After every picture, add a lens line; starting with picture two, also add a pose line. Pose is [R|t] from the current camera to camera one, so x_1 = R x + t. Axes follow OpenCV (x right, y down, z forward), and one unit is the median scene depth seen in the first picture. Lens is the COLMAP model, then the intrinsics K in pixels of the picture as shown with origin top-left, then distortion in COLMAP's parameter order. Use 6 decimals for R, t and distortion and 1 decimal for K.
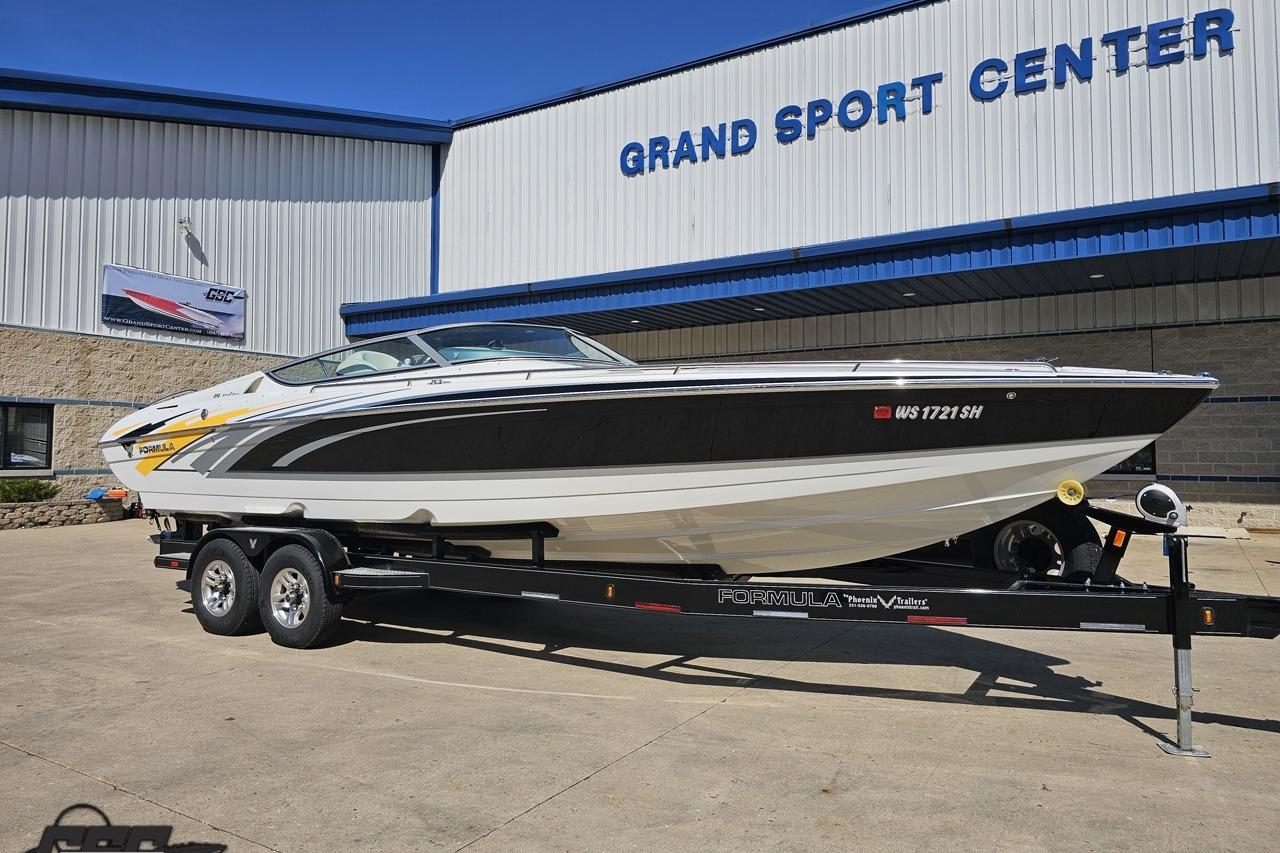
lens RADIAL K [[855.7, 0, 632.1], [0, 855.7, 410.0], [0, 0, 1]] dist [0.063598, -0.050953]
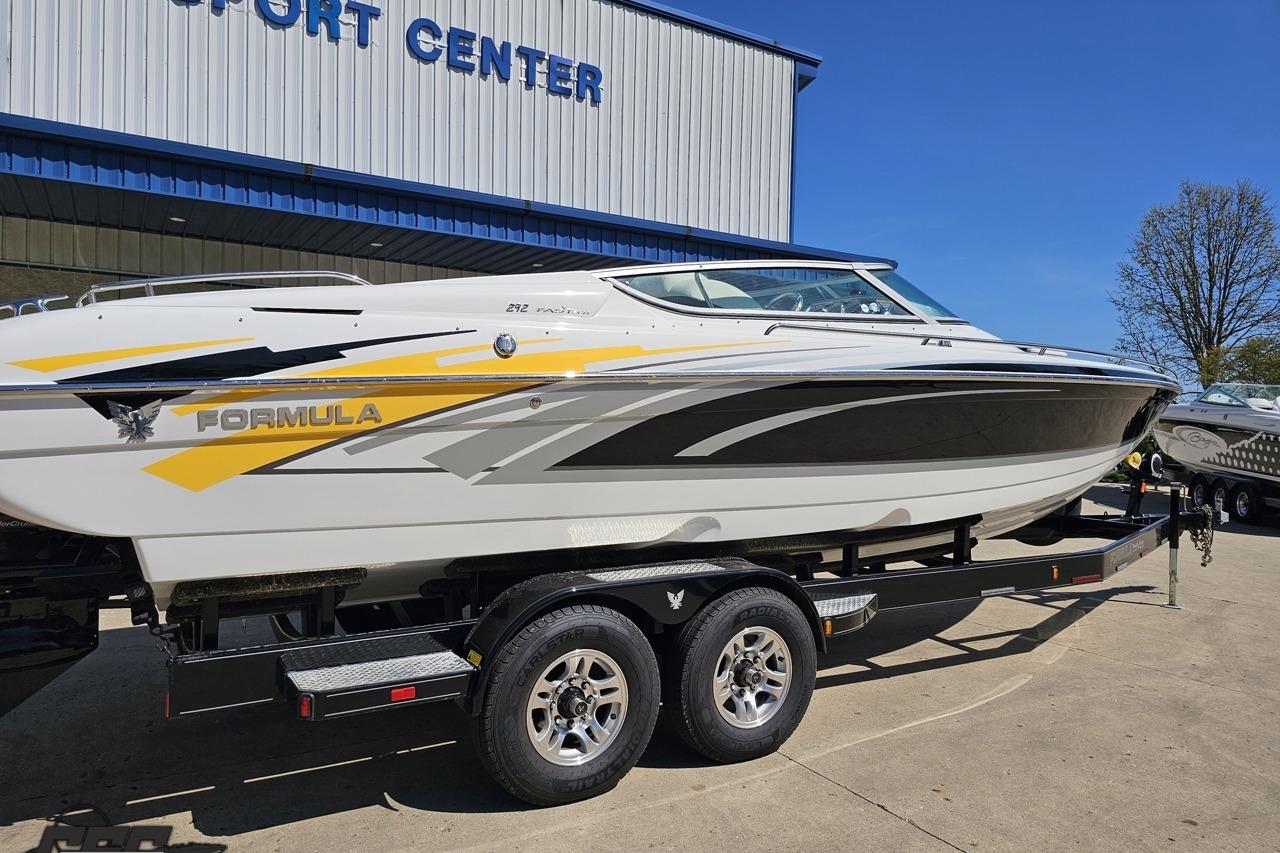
lens RADIAL K [[856.3, 0, 624.6], [0, 856.3, 428.3], [0, 0, 1]] dist [0.066576, -0.060195]
pose [[0.458466, -0.001807, 0.888710, -0.385588], [-0.064986, 0.997253, 0.035553, 0.012494], [-0.886333, -0.074053, 0.457089, 0.328302]]
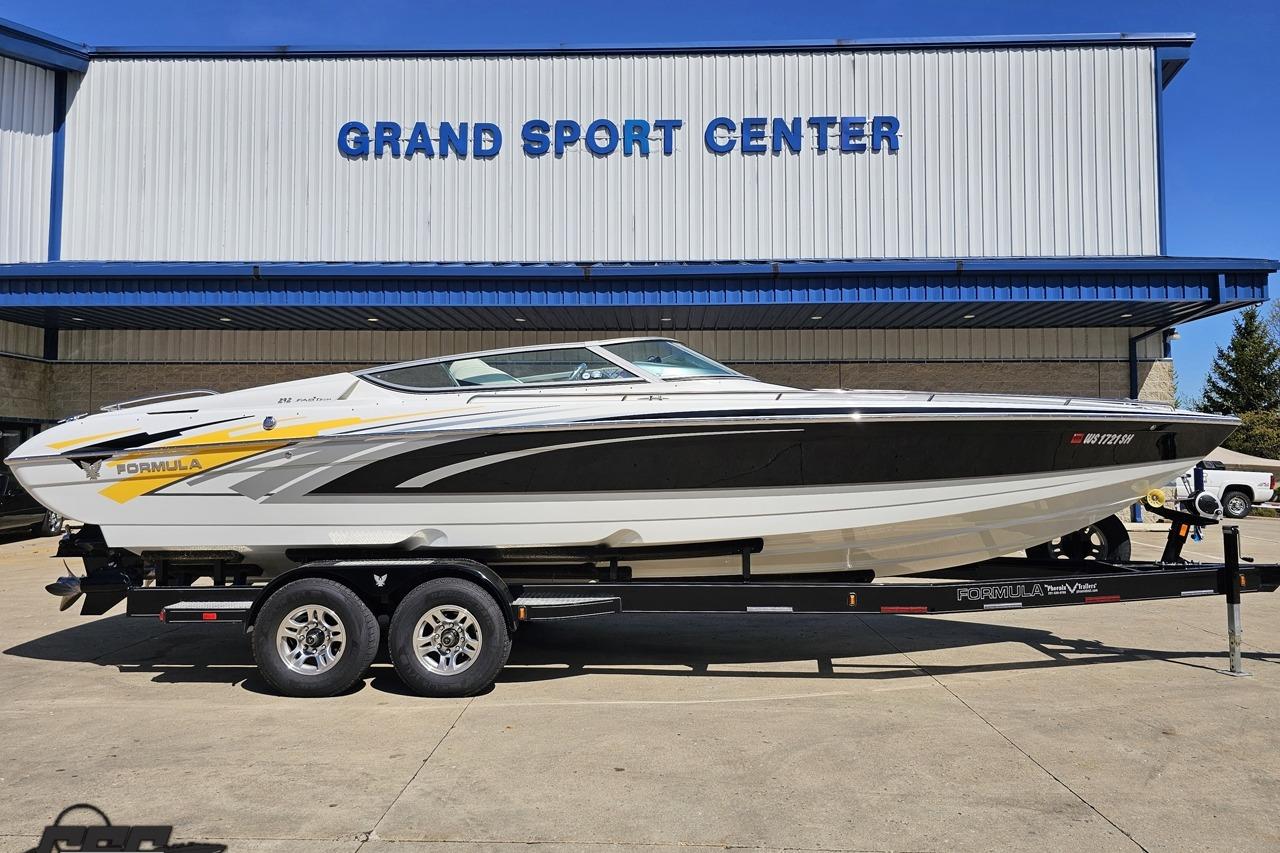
lens RADIAL K [[875.6, 0, 633.2], [0, 875.6, 416.2], [0, 0, 1]] dist [0.071498, -0.067519]
pose [[0.864798, 0.023924, 0.501550, -0.273070], [-0.023373, 0.999700, -0.007385, -0.001519], [-0.501576, -0.005336, 0.865097, 0.058714]]
